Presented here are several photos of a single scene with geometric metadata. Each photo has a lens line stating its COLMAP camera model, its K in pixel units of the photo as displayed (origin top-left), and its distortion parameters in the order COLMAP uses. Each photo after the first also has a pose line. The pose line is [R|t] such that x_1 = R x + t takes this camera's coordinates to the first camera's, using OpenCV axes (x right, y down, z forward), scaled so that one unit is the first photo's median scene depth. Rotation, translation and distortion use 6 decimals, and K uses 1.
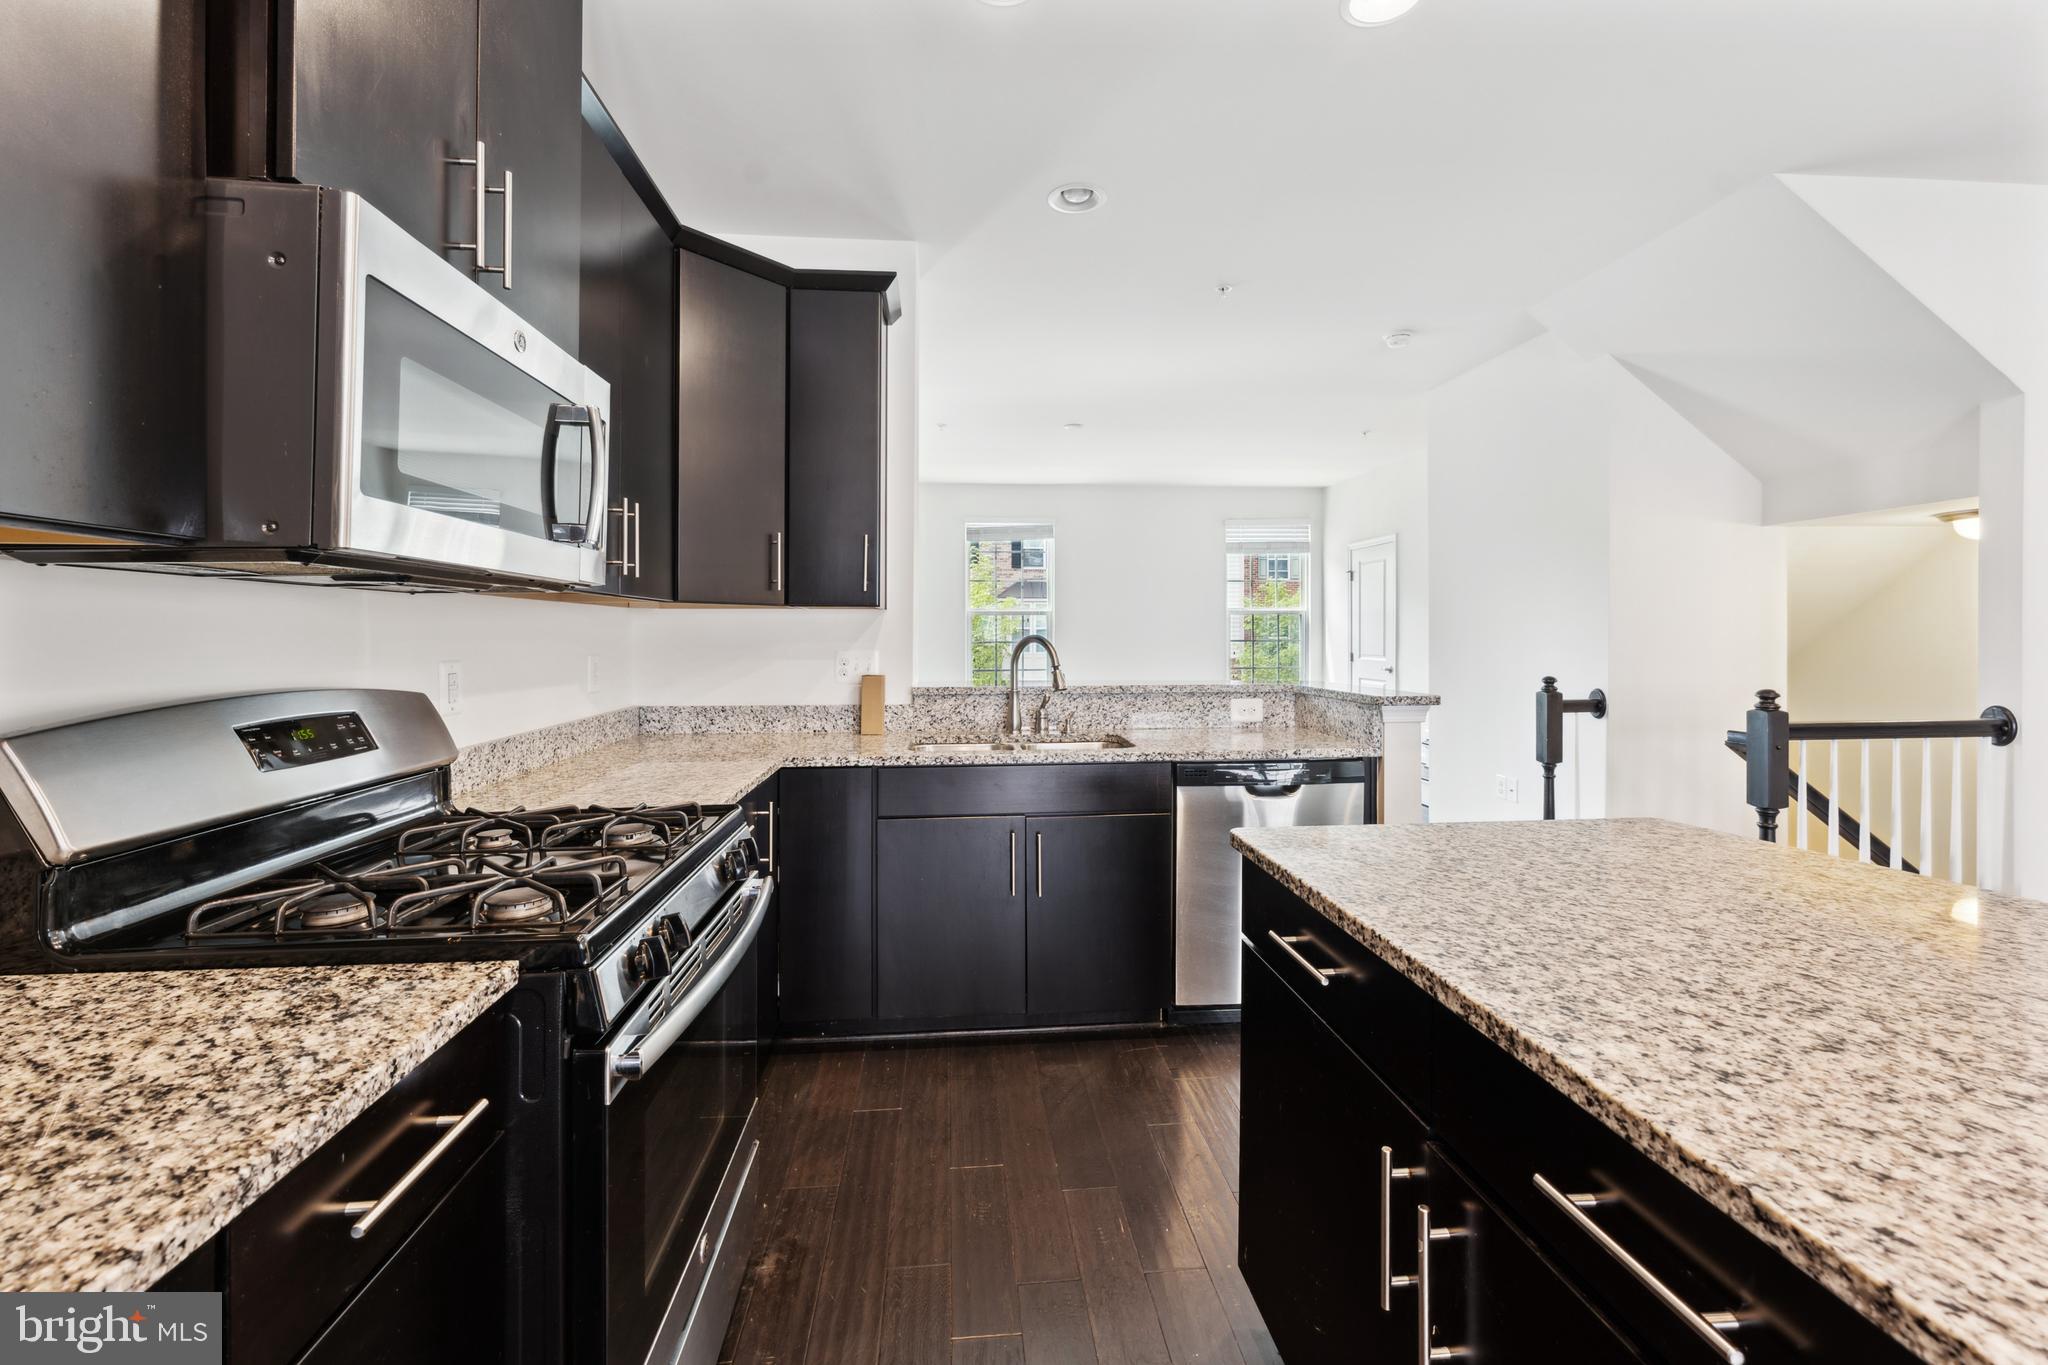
lens RADIAL K [[836.1, 0, 1013.8], [0, 836.1, 642.7], [0, 0, 1]] dist [0.000947, 0.000157]
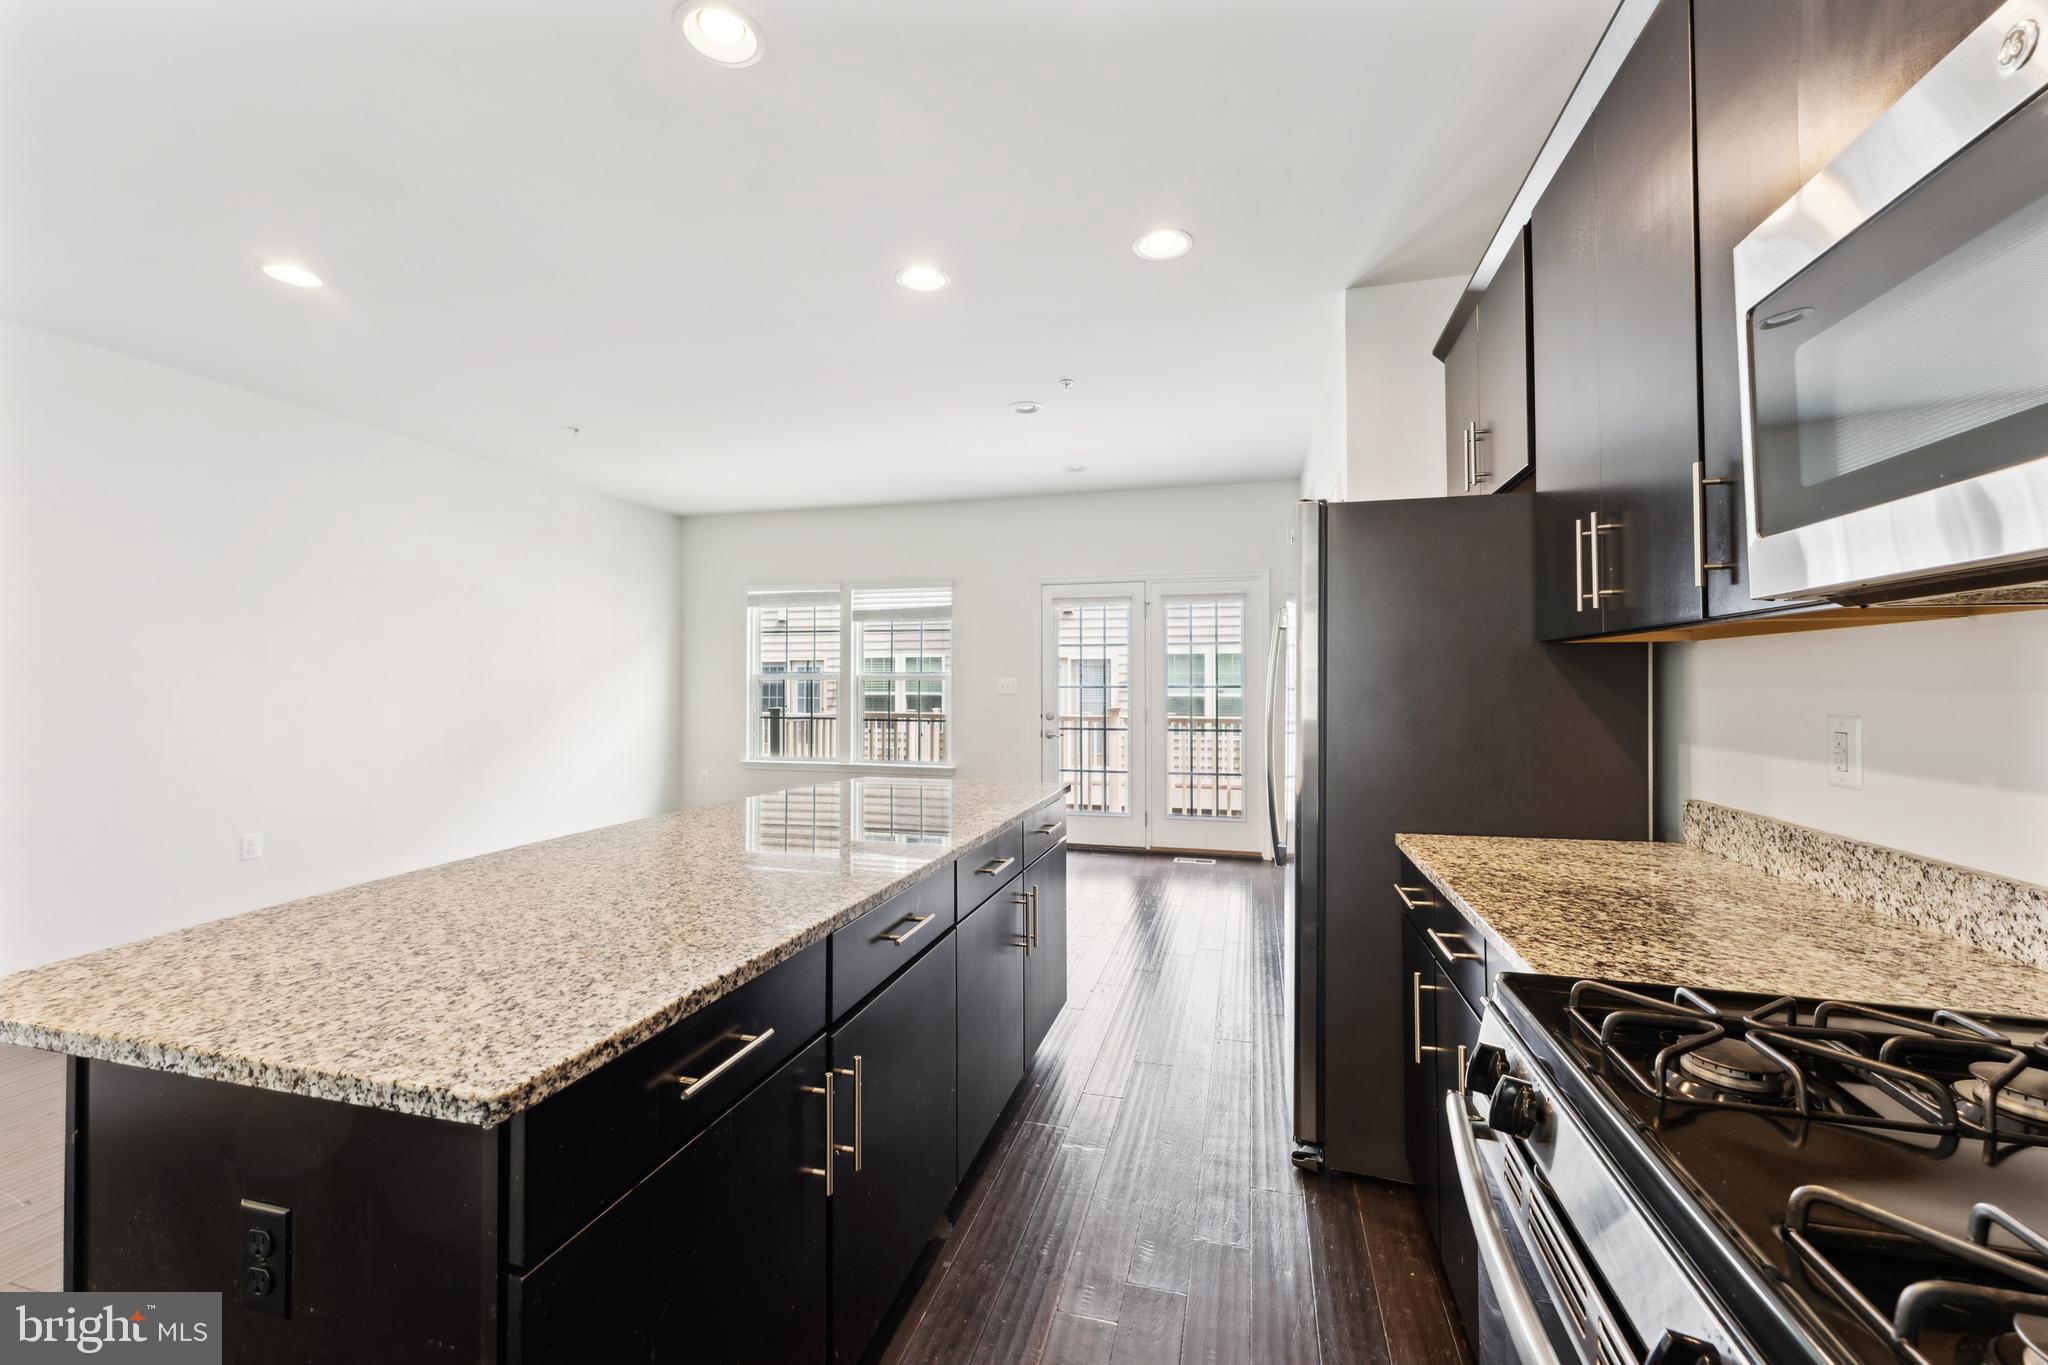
lens RADIAL K [[835.5, 0, 1024.0], [0, 835.5, 682.5], [0, 0, 1]] dist [-0.001073, -0.000079]
pose [[-0.936822, 0.001873, 0.349802, -0.117096], [0.003583, 0.999985, 0.004243, -0.005271], [-0.349788, 0.005228, -0.936814, 0.766490]]
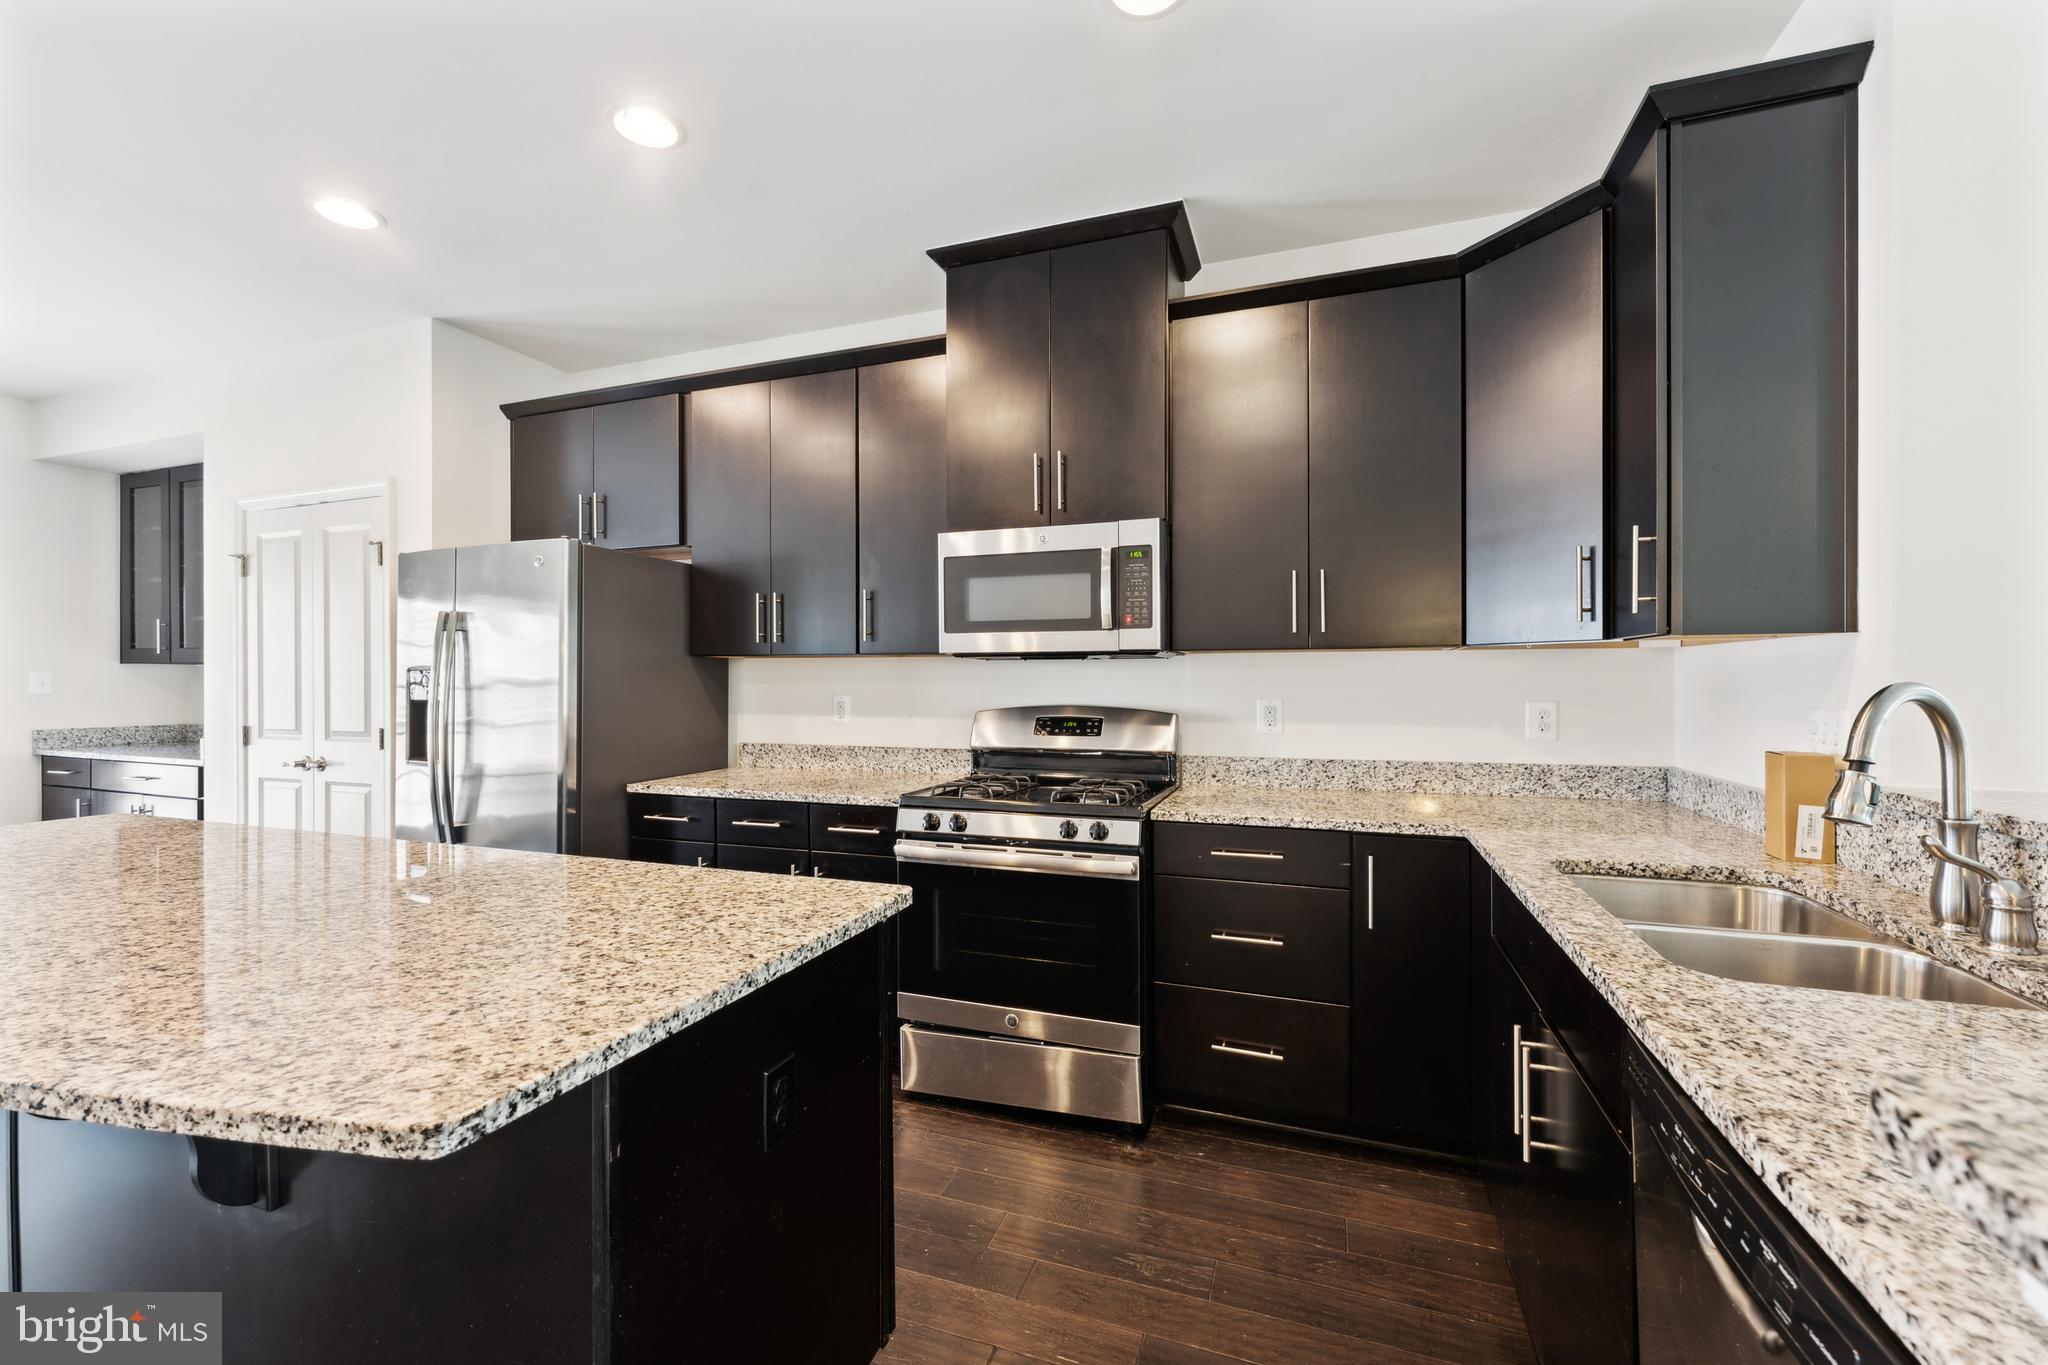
lens RADIAL K [[835.5, 0, 1024.0], [0, 835.5, 682.5], [0, 0, 1]] dist [-0.001073, -0.000079]
pose [[-0.422752, 0.001036, -0.906245, 0.613883], [-0.007717, 0.999959, 0.004743, -0.006859], [0.906213, 0.008999, -0.422727, 0.868500]]
